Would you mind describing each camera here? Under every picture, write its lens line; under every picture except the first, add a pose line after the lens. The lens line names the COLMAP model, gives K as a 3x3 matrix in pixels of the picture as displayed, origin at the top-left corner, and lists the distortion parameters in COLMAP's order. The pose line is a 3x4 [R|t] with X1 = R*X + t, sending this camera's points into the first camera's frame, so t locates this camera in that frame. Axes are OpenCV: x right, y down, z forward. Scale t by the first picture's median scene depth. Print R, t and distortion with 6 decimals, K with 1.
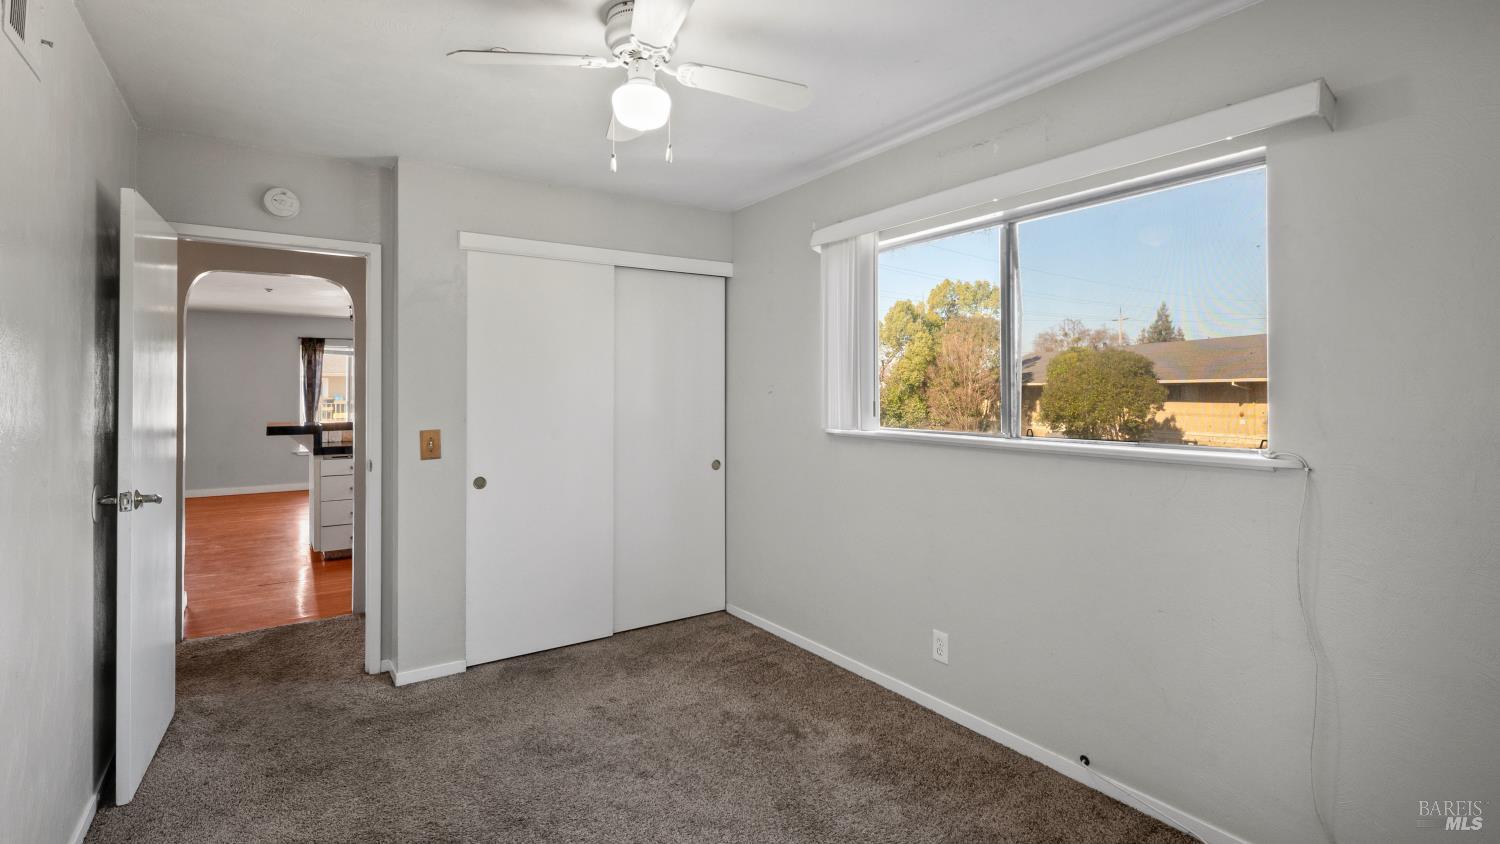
lens RADIAL K [[677.6, 0, 744.2], [0, 677.6, 413.2], [0, 0, 1]] dist [0.002112, -0.000009]
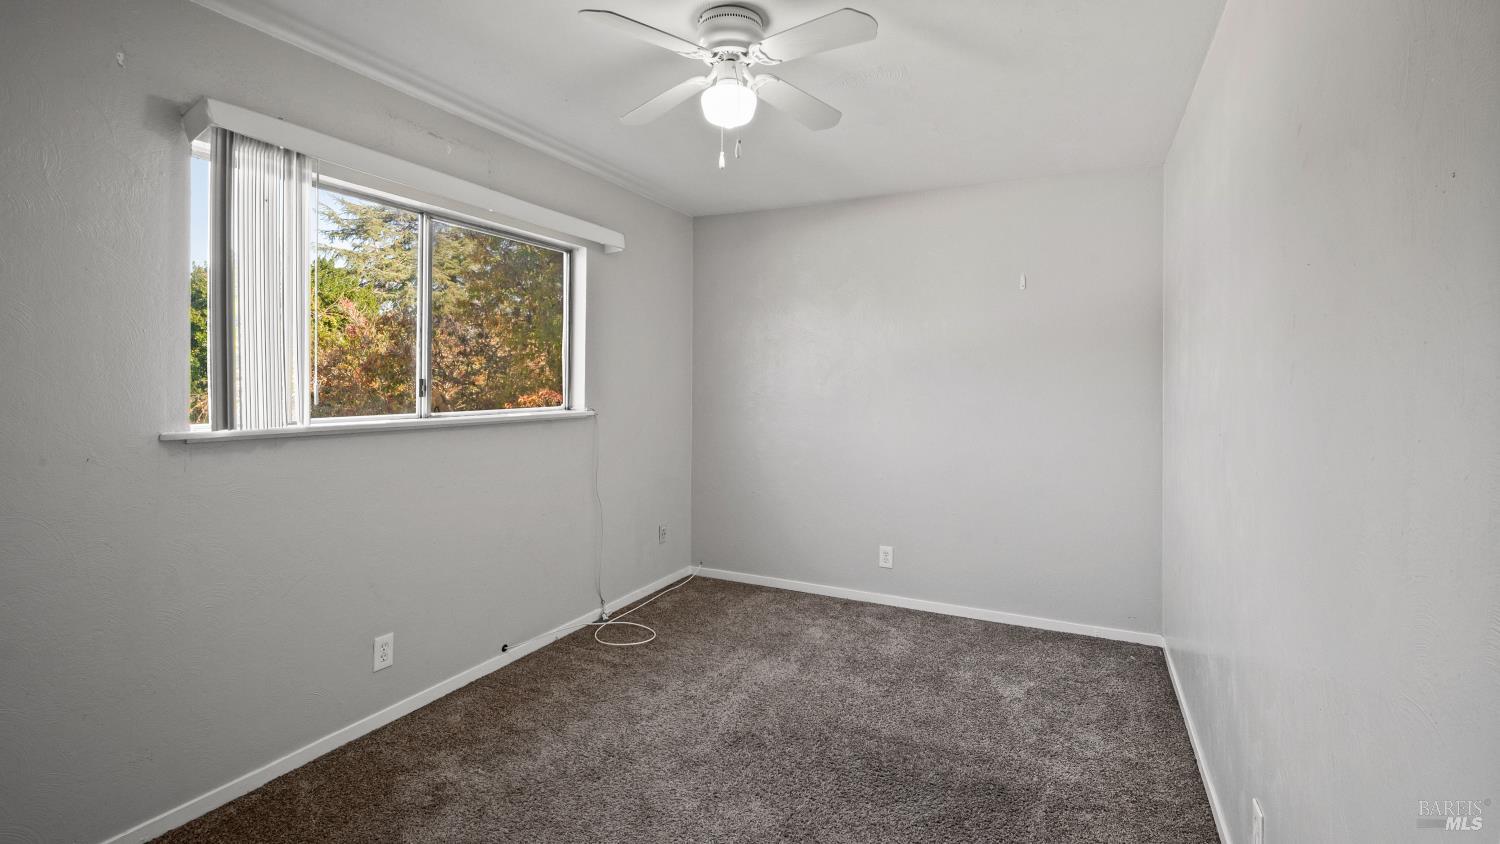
lens RADIAL K [[677.6, 0, 744.2], [0, 677.6, 413.2], [0, 0, 1]] dist [0.002112, -0.000009]
pose [[-0.488667, -0.041437, 0.871486, -0.773850], [0.022354, 0.997949, 0.059985, -0.021547], [-0.872184, 0.048794, -0.486739, 1.065266]]
